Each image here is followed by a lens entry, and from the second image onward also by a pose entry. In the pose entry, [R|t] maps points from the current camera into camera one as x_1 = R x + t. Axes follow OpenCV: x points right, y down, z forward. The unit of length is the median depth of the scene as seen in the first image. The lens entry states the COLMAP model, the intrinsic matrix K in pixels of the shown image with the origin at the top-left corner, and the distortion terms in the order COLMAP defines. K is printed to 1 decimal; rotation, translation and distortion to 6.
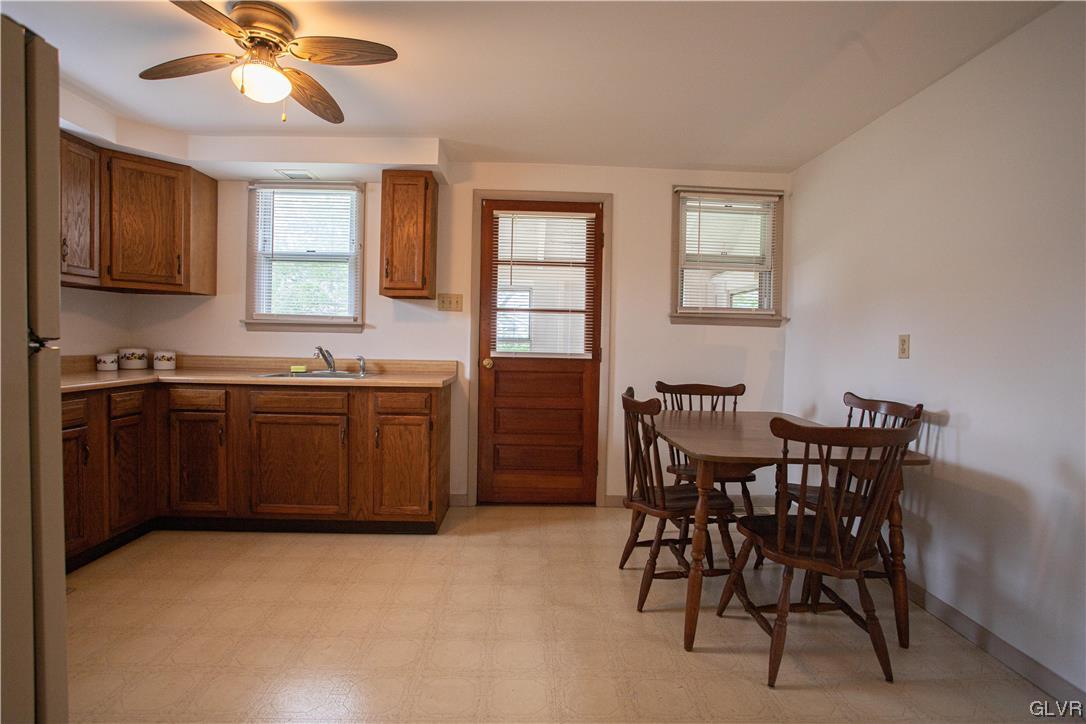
lens RADIAL K [[538.9, 0, 541.8], [0, 538.9, 359.7], [0, 0, 1]] dist [-0.076426, 0.034895]
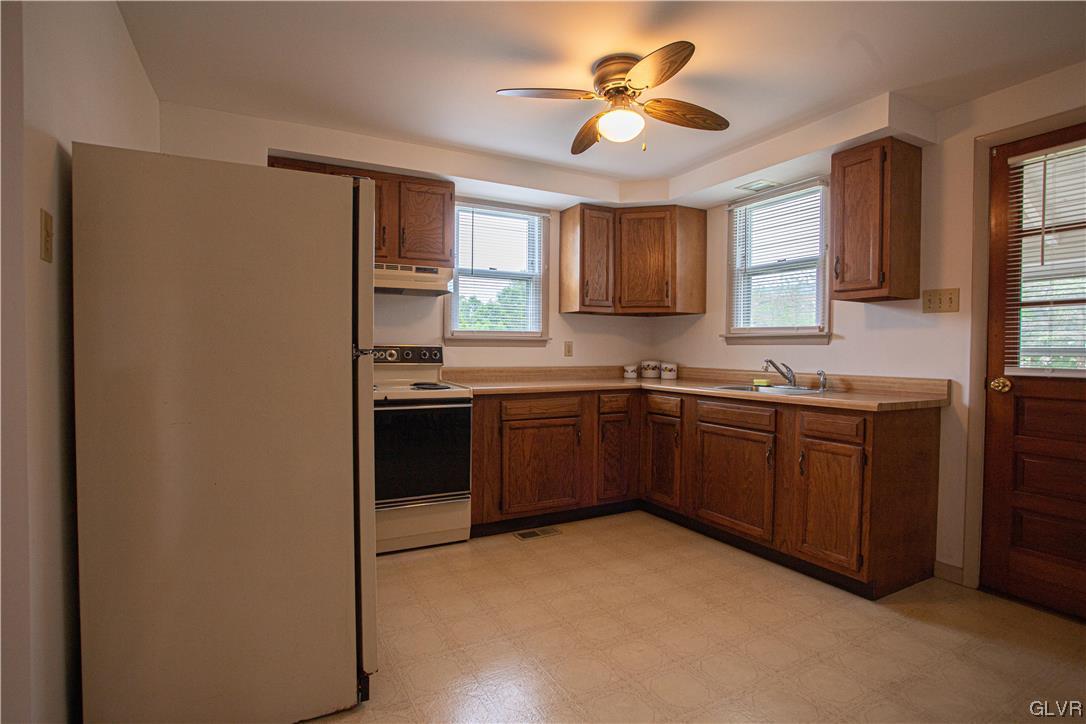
lens RADIAL K [[538.9, 0, 541.8], [0, 538.9, 359.7], [0, 0, 1]] dist [-0.076426, 0.034895]
pose [[0.445756, -0.000277, -0.895155, 0.260707], [-0.027722, 0.999516, -0.014113, 0.000438], [0.894725, 0.031107, 0.445532, 0.215377]]
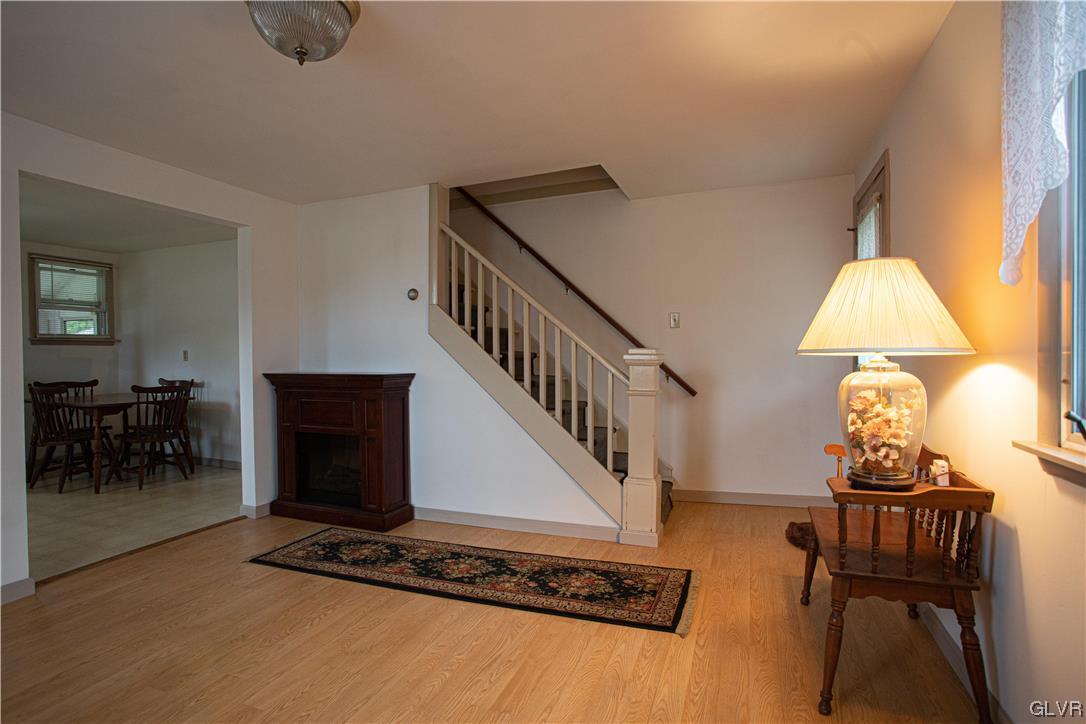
lens RADIAL K [[538.9, 0, 541.8], [0, 538.9, 359.7], [0, 0, 1]] dist [-0.076426, 0.034895]
pose [[0.382769, -0.038801, 0.923029, -0.570166], [0.045109, 0.998711, 0.023277, 0.006595], [-0.922742, 0.032727, 0.384026, -0.909257]]
